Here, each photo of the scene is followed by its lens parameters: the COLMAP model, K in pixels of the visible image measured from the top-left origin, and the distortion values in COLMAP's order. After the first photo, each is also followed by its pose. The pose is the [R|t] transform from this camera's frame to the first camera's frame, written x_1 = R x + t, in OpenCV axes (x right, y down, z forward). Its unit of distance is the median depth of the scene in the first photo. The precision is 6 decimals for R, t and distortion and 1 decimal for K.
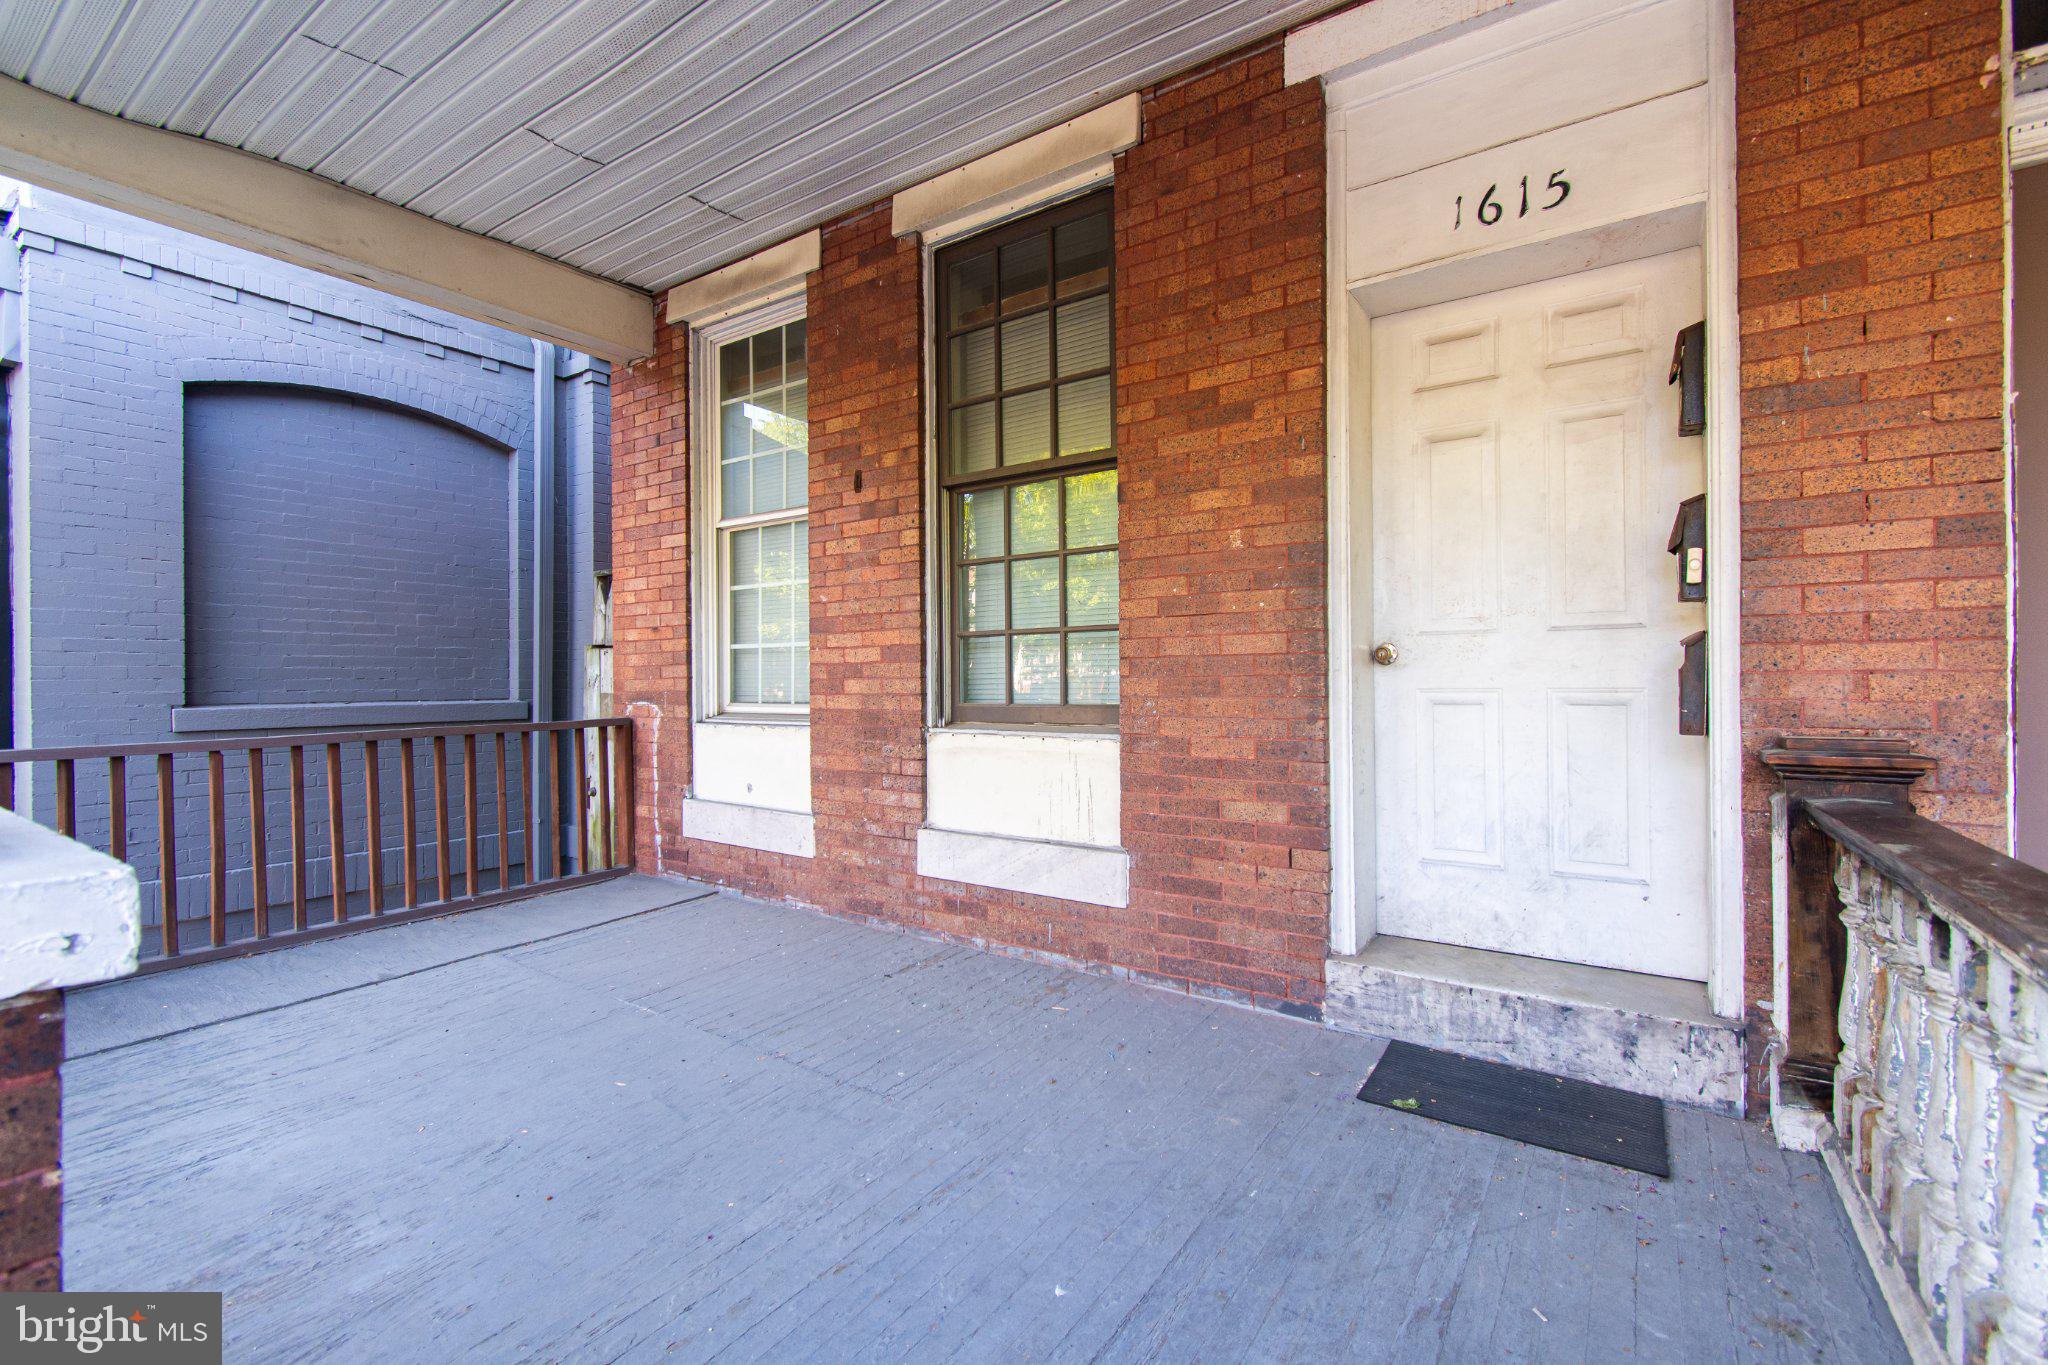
lens RADIAL K [[906.0, 0, 1016.6], [0, 906.0, 683.5], [0, 0, 1]] dist [0.002177, -0.002601]
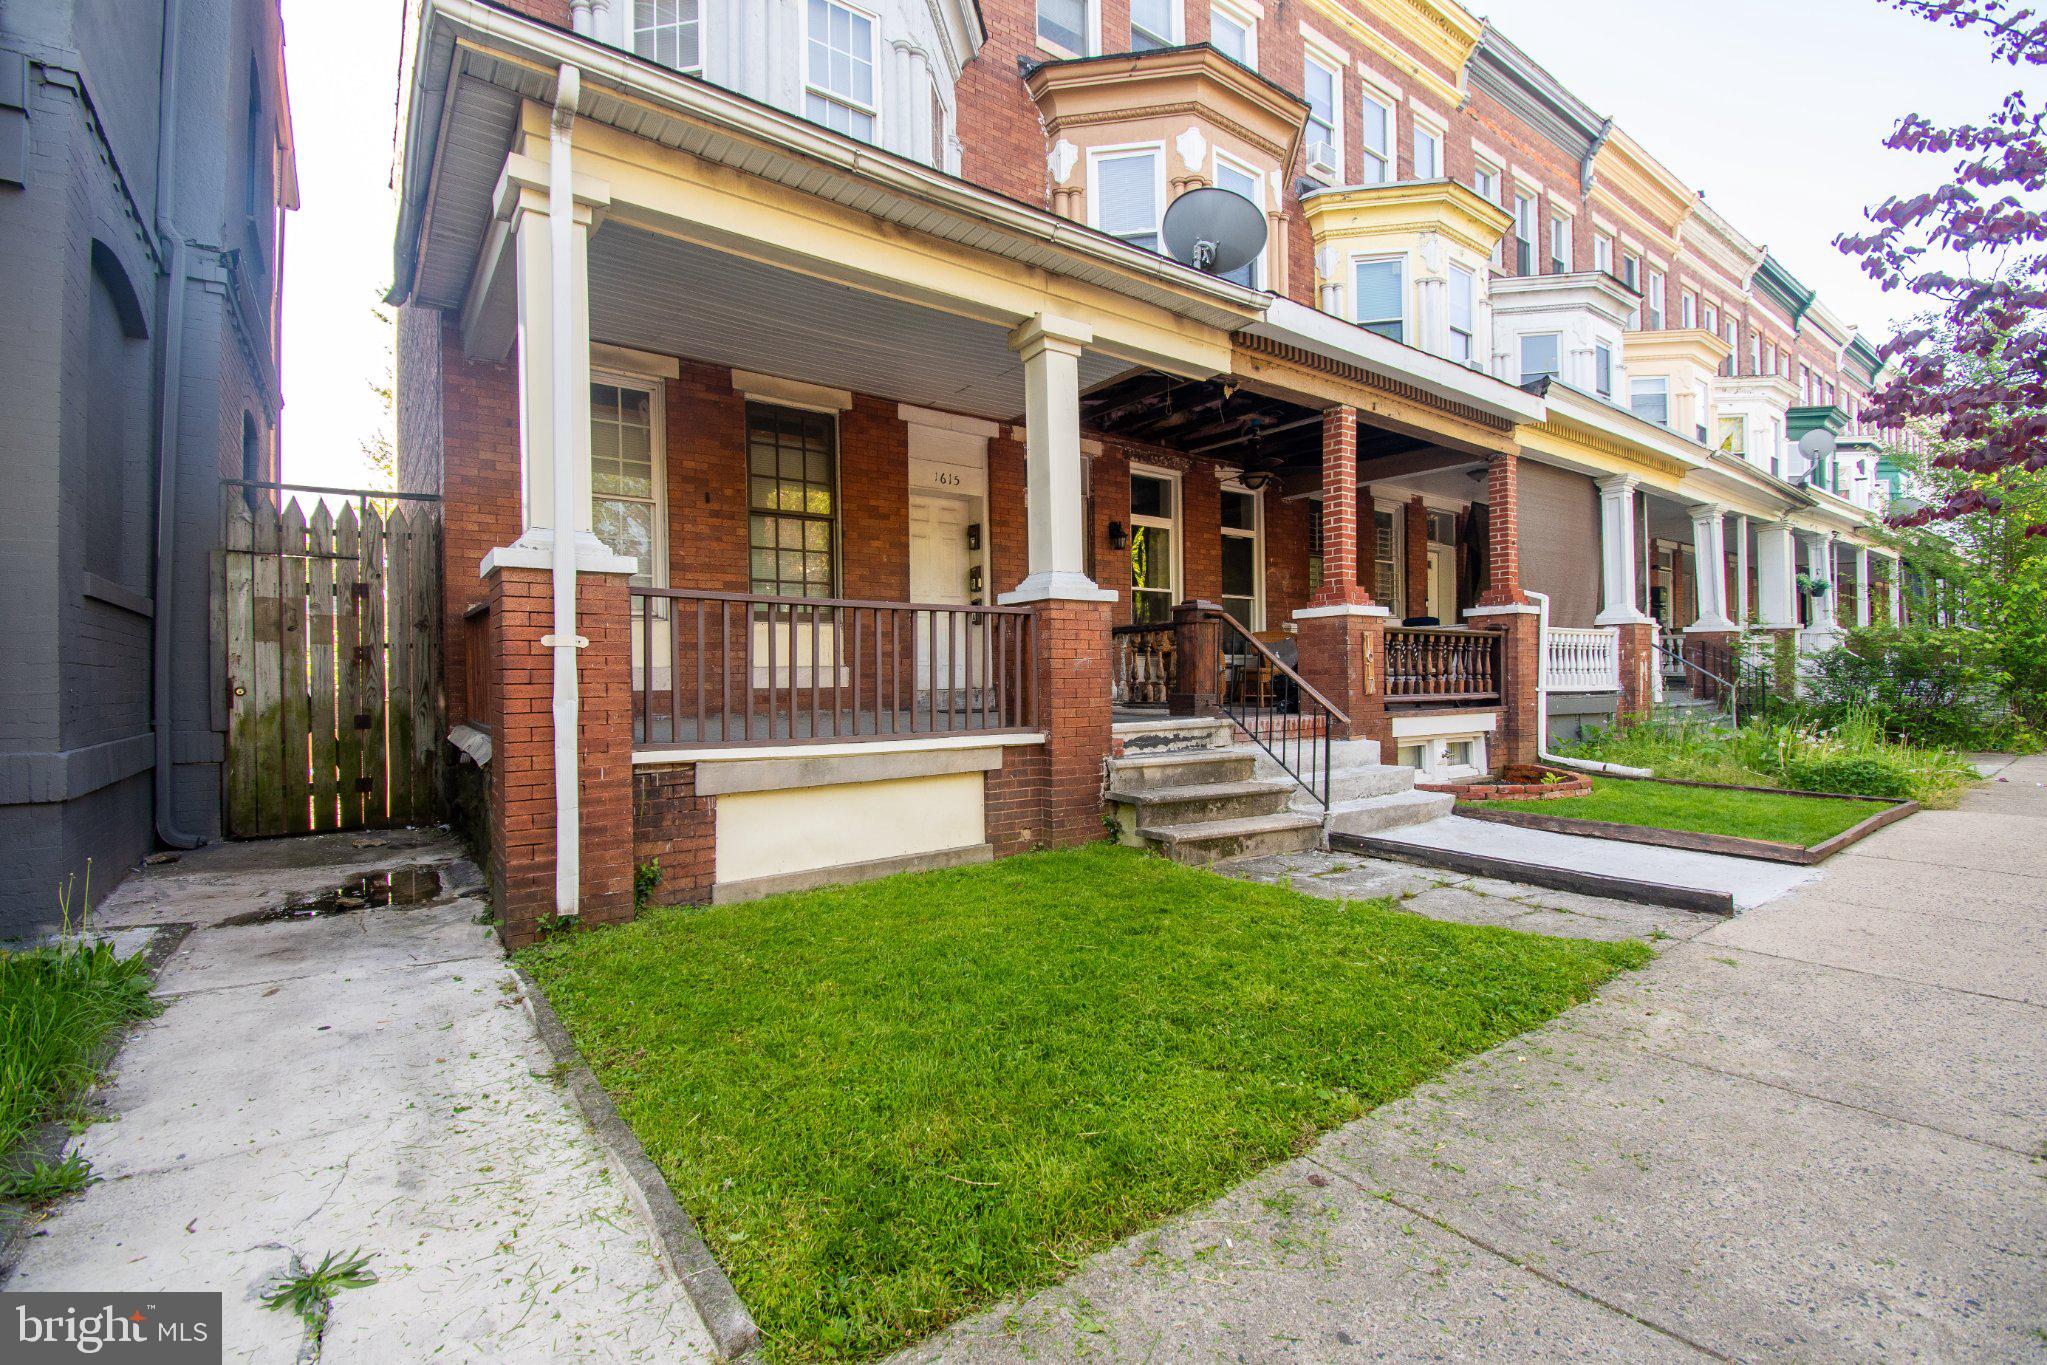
lens RADIAL K [[905.5, 0, 1020.3], [0, 905.5, 676.6], [0, 0, 1]] dist [0.002177, -0.002601]
pose [[0.319833, 0.003311, 0.947468, -2.009152], [0.015360, 0.999844, -0.008679, 0.217643], [-0.947349, 0.017329, 0.319732, -0.314730]]
